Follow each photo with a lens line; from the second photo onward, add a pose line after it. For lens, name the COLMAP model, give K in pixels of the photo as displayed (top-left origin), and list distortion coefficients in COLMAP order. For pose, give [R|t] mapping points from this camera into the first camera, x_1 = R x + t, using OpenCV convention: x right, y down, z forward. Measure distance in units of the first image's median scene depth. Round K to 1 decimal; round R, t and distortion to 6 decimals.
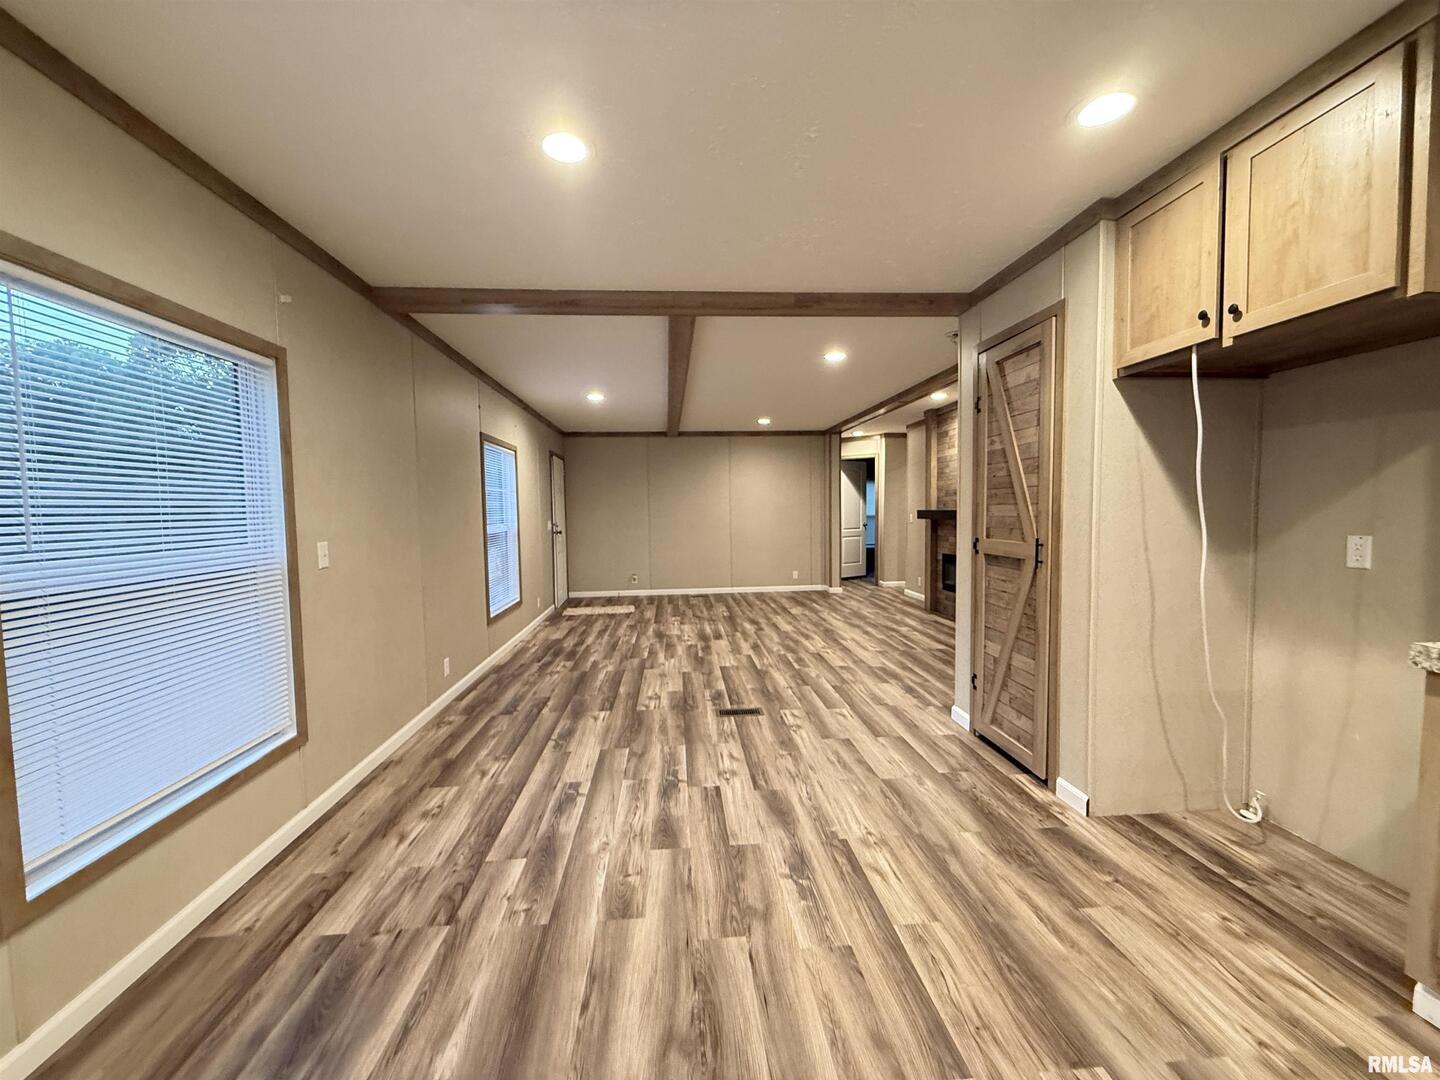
lens RADIAL K [[574.0, 0, 715.9], [0, 574.0, 542.9], [0, 0, 1]] dist [-0.000953, 0.000319]
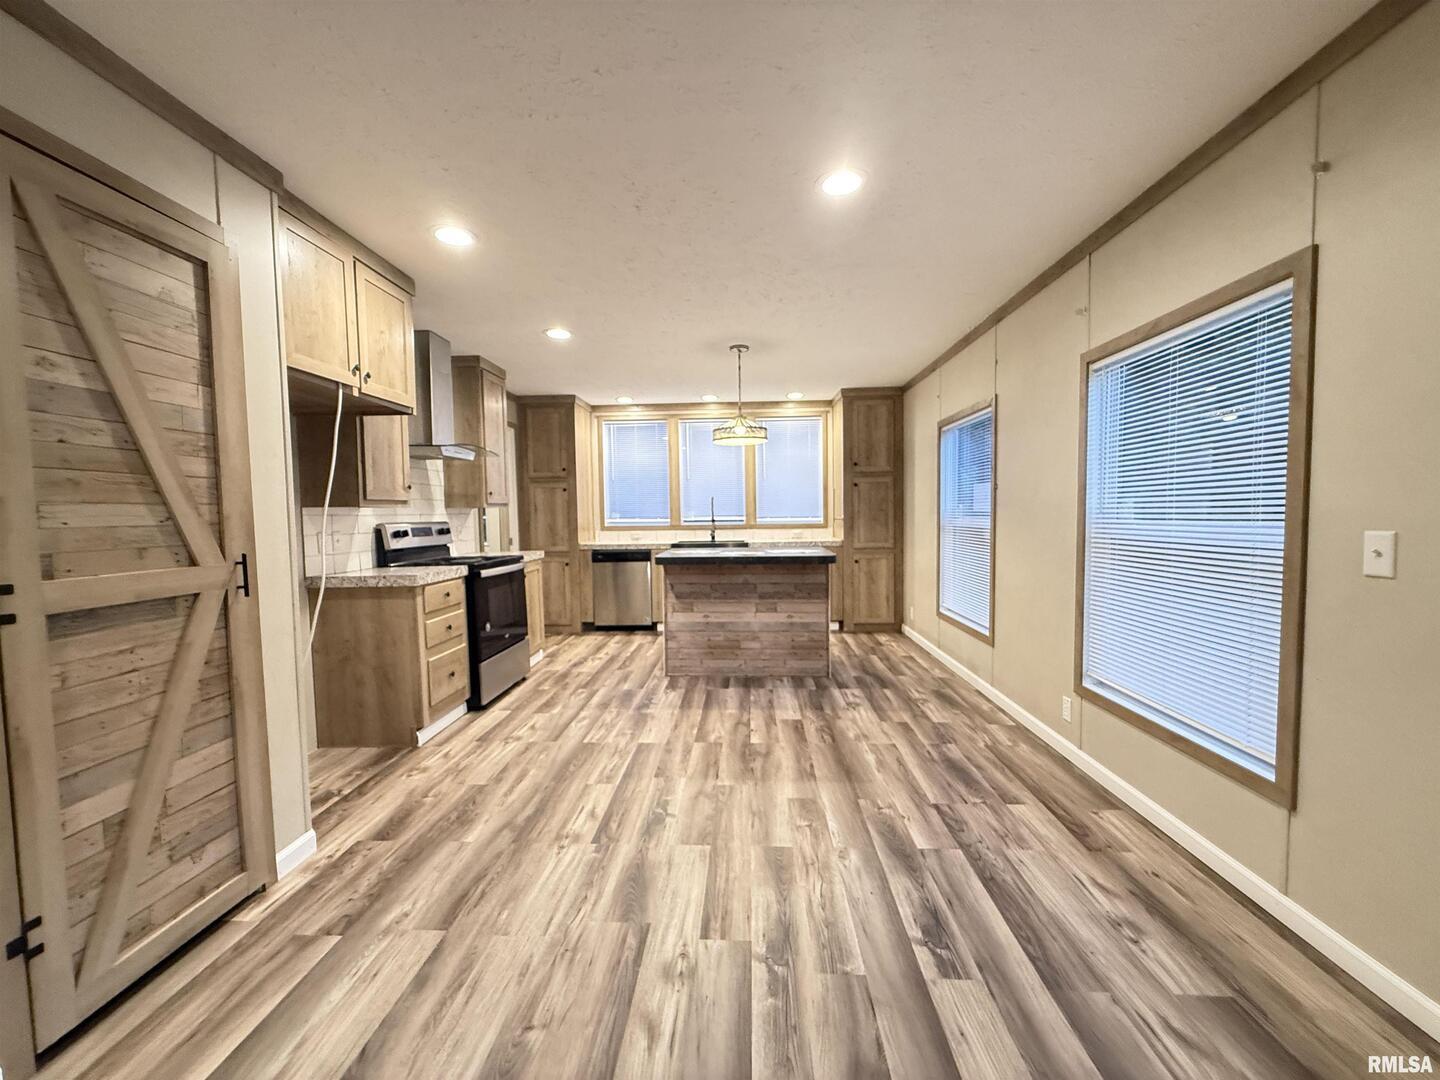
lens RADIAL K [[574.0, 0, 717.2], [0, 574.0, 544.5], [0, 0, 1]] dist [-0.000953, 0.000319]
pose [[-0.990855, 0.023490, 0.132872, -0.101391], [0.038755, 0.992782, 0.113495, -0.071197], [-0.129247, 0.117607, -0.984614, 1.506502]]
